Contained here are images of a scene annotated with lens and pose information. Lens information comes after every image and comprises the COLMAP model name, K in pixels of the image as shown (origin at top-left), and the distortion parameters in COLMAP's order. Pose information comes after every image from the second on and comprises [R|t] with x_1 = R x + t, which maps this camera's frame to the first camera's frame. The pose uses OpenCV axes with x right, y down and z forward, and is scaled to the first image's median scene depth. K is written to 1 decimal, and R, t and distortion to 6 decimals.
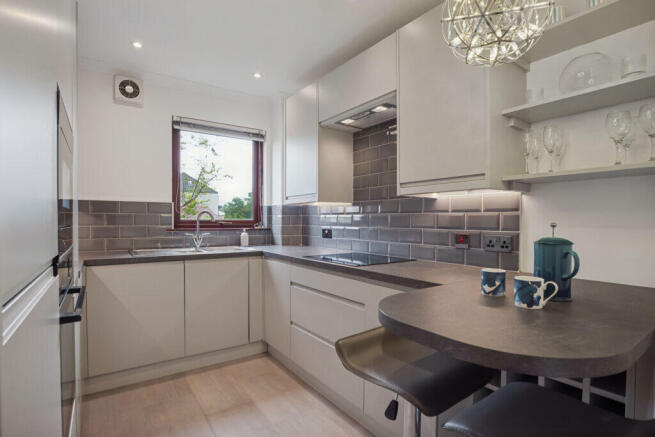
lens RADIAL K [[335.9, 0, 326.3], [0, 335.9, 218.8], [0, 0, 1]] dist [-0.002084, -0.001247]
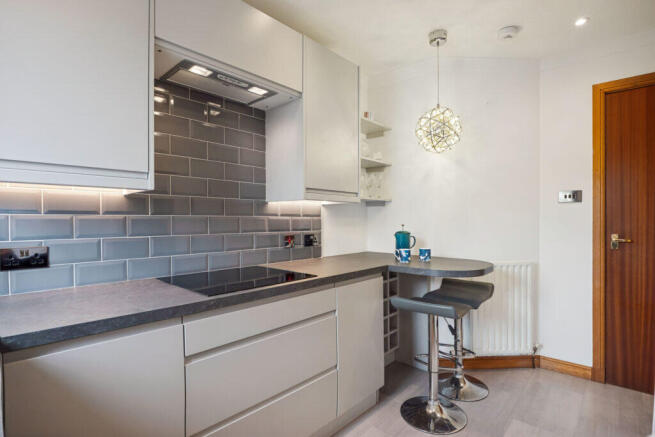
lens RADIAL K [[335.9, 0, 321.9], [0, 335.9, 220.6], [0, 0, 1]] dist [-0.002084, -0.001247]
pose [[-0.206154, 0.005760, 0.978503, -0.743165], [0.002521, 0.999982, -0.005356, 0.000992], [-0.978516, 0.001363, -0.206164, 1.095023]]
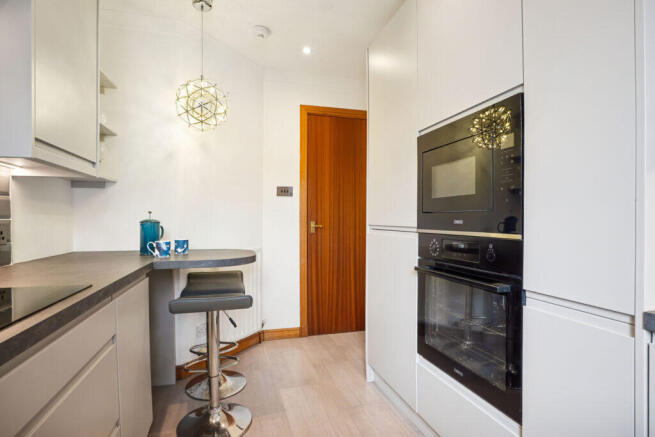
lens RADIAL K [[335.9, 0, 322.1], [0, 335.9, 221.0], [0, 0, 1]] dist [-0.002084, -0.001247]
pose [[-0.931768, 0.007916, 0.362967, -0.426925], [0.008410, 0.999965, -0.000220, 0.041135], [-0.362956, 0.002847, -0.931802, 1.279073]]
